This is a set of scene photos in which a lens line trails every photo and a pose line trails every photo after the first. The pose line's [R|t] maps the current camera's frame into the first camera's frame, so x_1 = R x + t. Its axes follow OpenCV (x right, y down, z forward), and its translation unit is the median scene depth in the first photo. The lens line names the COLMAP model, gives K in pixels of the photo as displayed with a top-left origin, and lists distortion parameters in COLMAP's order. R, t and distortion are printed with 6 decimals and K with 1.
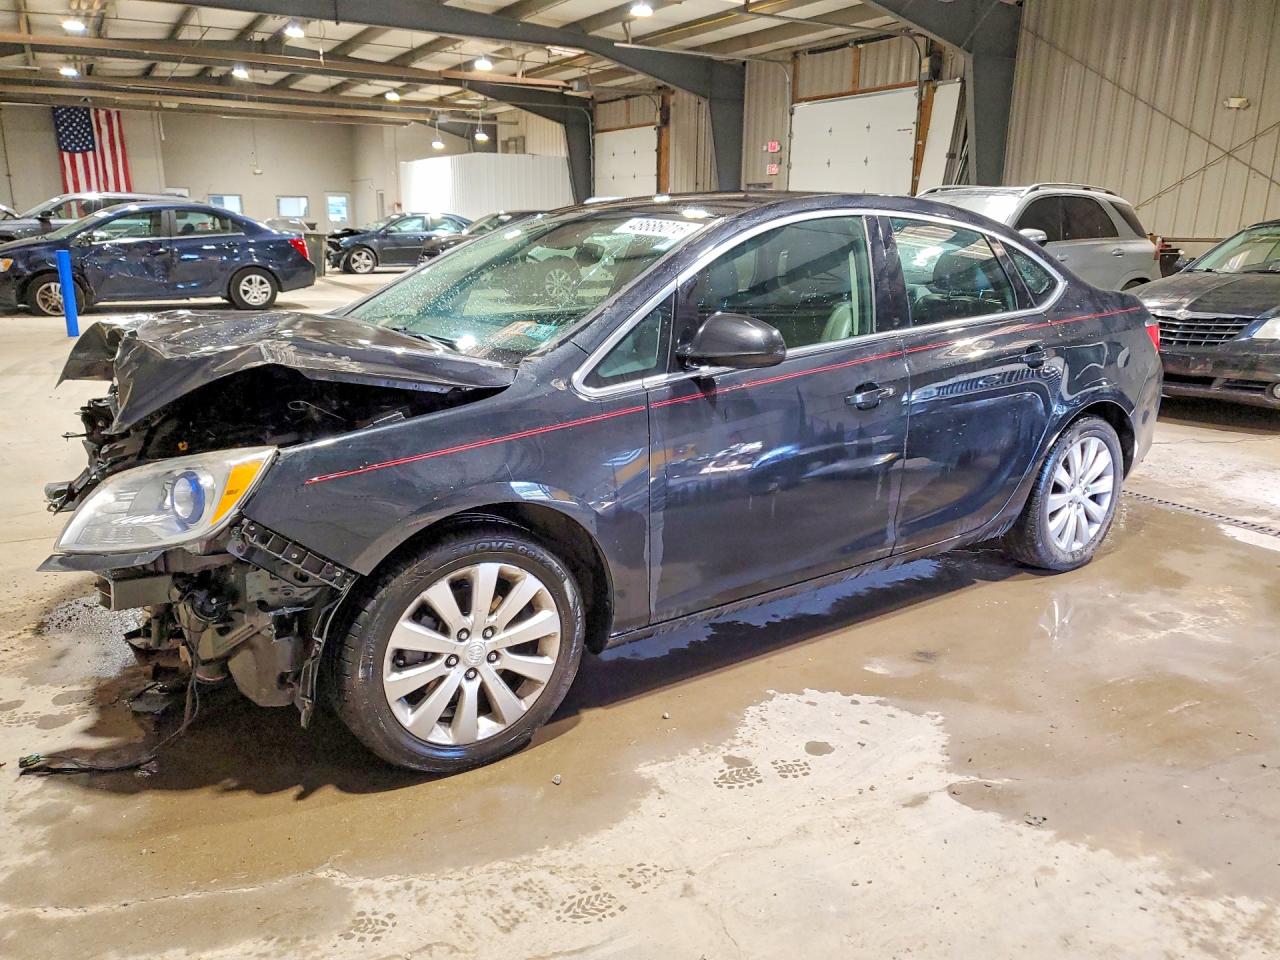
lens RADIAL K [[1000.6, 0, 669.4], [0, 1000.6, 497.3], [0, 0, 1]] dist [0.005371, 0.021886]
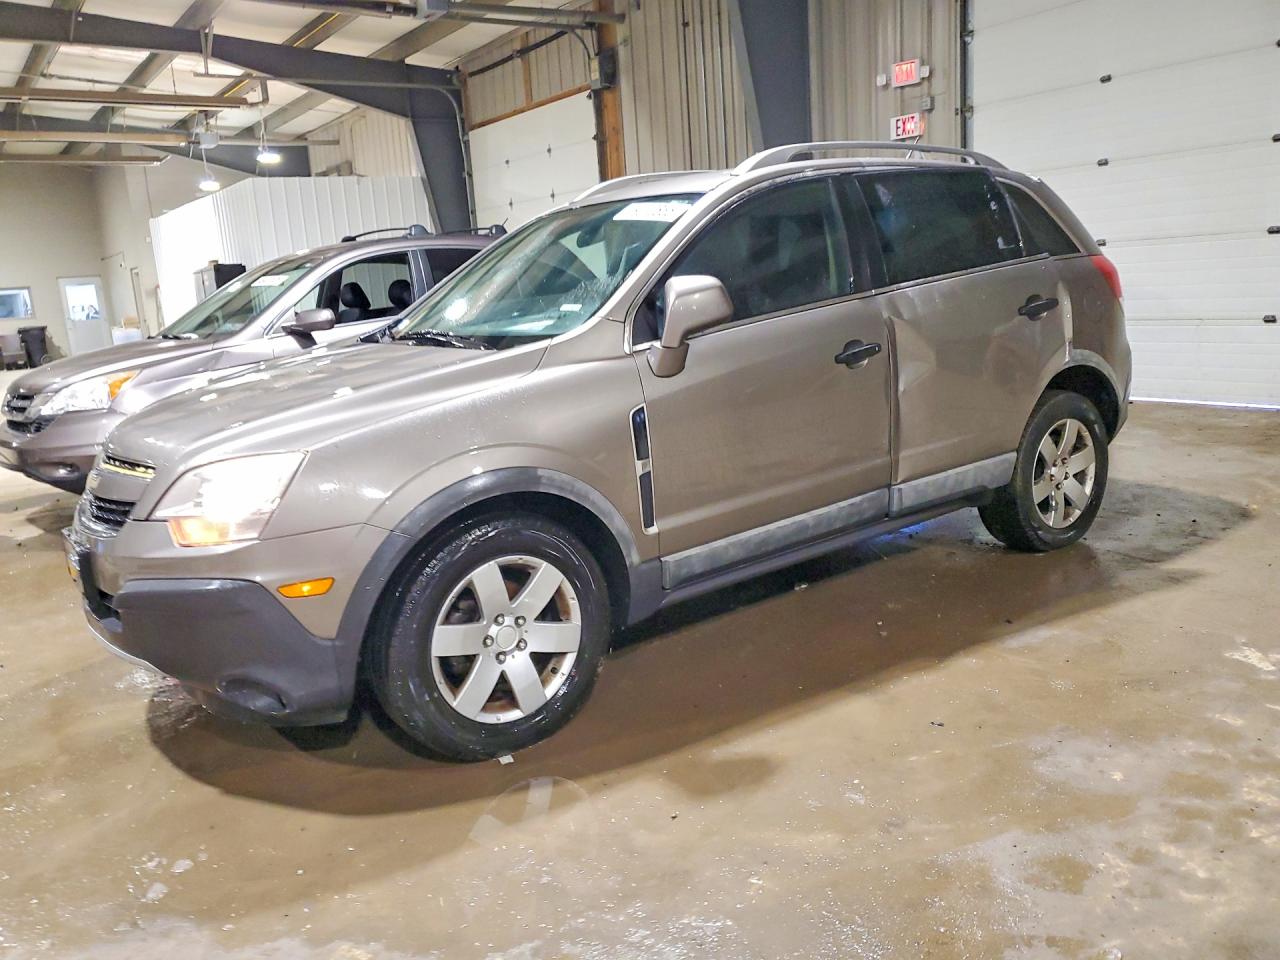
lens RADIAL K [[1000.6, 0, 637.8], [0, 1000.6, 478.6], [0, 0, 1]] dist [0.005371, 0.021886]
pose [[0.991721, -0.106373, 0.071933, -0.047739], [0.110722, 0.992072, -0.059438, -0.147006], [-0.065041, 0.066910, 0.995637, 0.519146]]
